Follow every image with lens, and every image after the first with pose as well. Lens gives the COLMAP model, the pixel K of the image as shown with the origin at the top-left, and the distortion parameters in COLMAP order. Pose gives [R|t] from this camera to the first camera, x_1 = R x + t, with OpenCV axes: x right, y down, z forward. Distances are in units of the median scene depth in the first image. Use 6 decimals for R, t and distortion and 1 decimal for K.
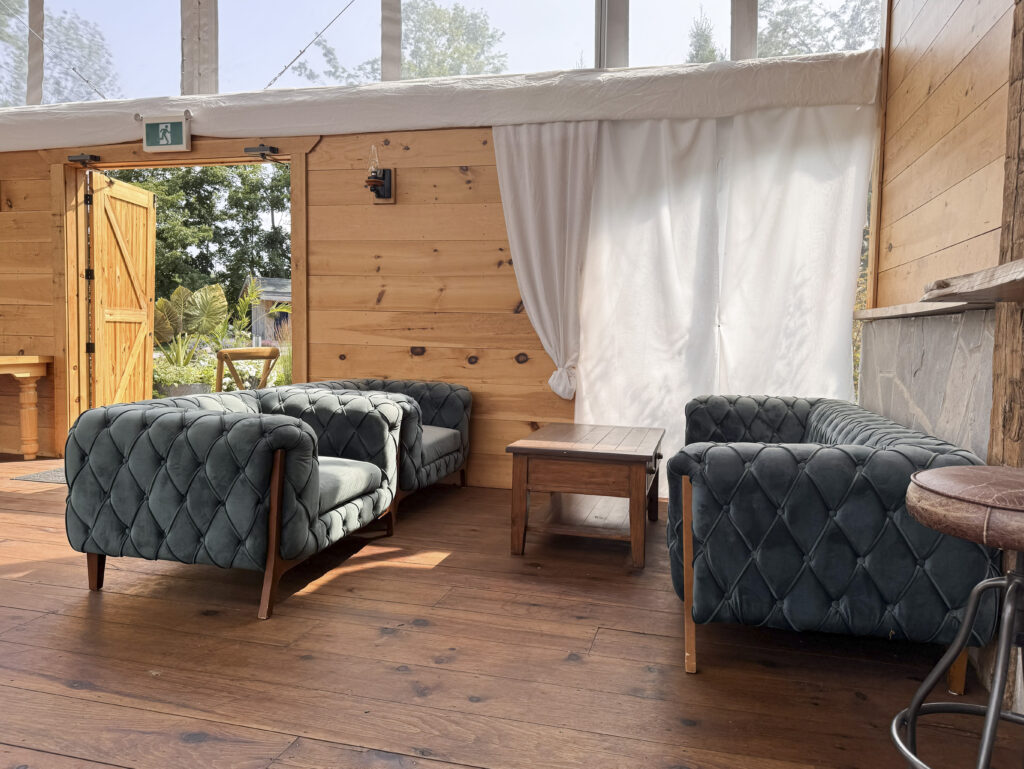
lens RADIAL K [[771.6, 0, 512.0], [0, 771.6, 384.5], [0, 0, 1]] dist [0.002999, 0.002164]
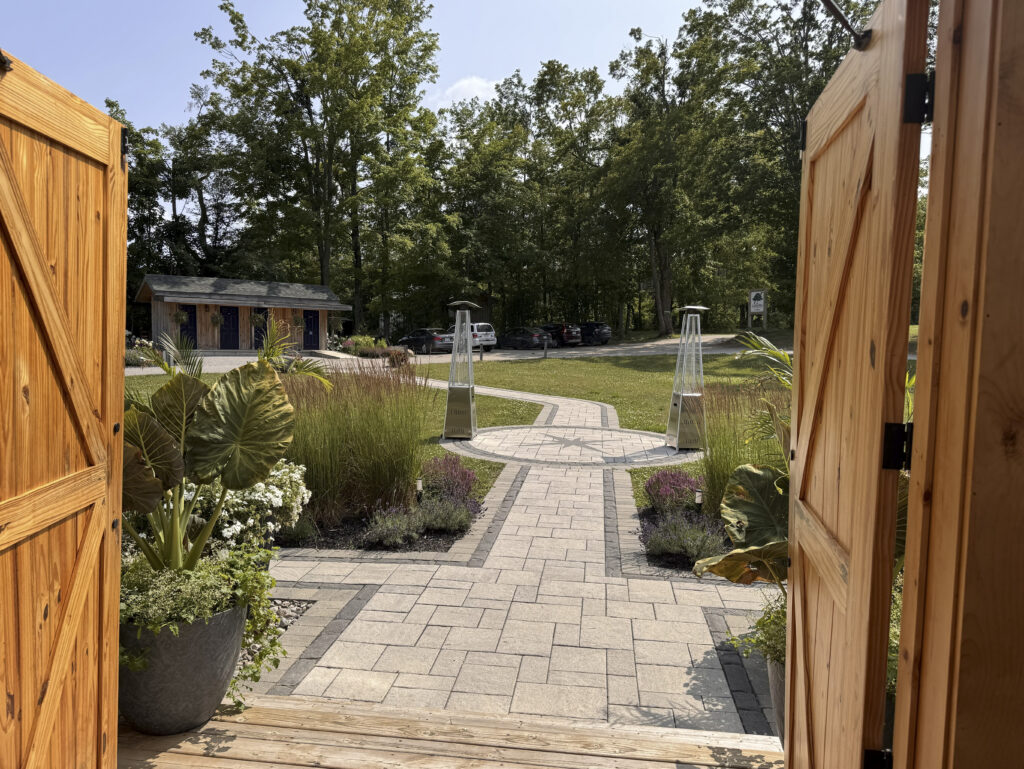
lens RADIAL K [[771.6, 0, 512.0], [0, 771.6, 384.5], [0, 0, 1]] dist [0.002999, 0.002164]
pose [[0.991427, -0.008318, 0.130395, -0.051043], [0.007411, 0.999945, 0.007445, -0.020059], [-0.130450, -0.006414, 0.991434, 0.095763]]
